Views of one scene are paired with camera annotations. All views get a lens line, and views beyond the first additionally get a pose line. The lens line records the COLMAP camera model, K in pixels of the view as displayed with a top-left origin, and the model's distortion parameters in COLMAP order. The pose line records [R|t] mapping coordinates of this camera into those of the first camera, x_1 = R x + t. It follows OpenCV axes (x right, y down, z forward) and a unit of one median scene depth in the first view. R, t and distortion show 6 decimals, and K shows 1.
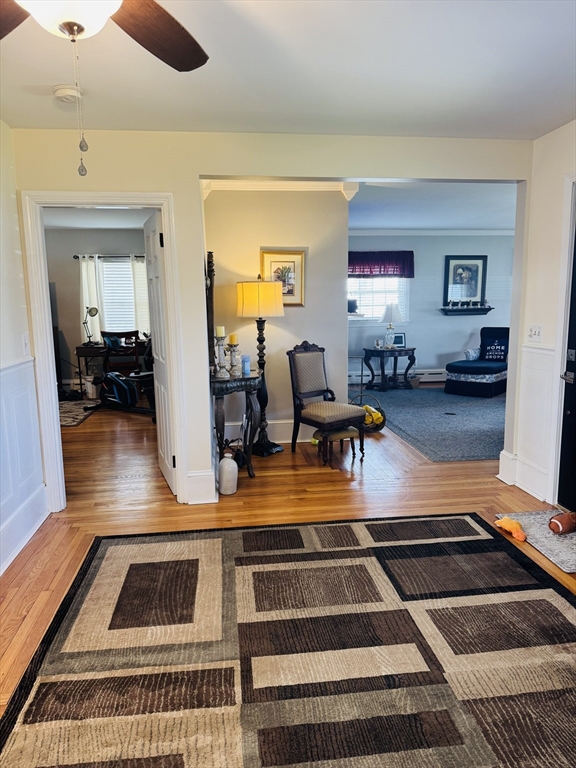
lens RADIAL K [[543.2, 0, 288.0], [0, 543.2, 384.0], [0, 0, 1]] dist [0.000000, -0.000350]
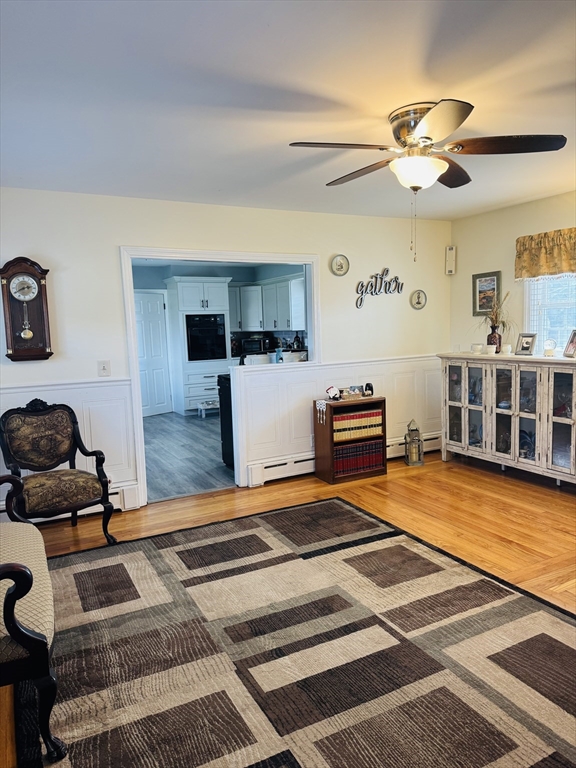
lens RADIAL K [[543.2, 0, 288.0], [0, 543.2, 384.0], [0, 0, 1]] dist [0.000000, -0.000350]
pose [[-0.934256, 0.081133, -0.347250, 0.496271], [-0.012572, 0.965675, 0.259449, -0.304162], [0.356381, 0.246758, -0.901168, 1.788813]]
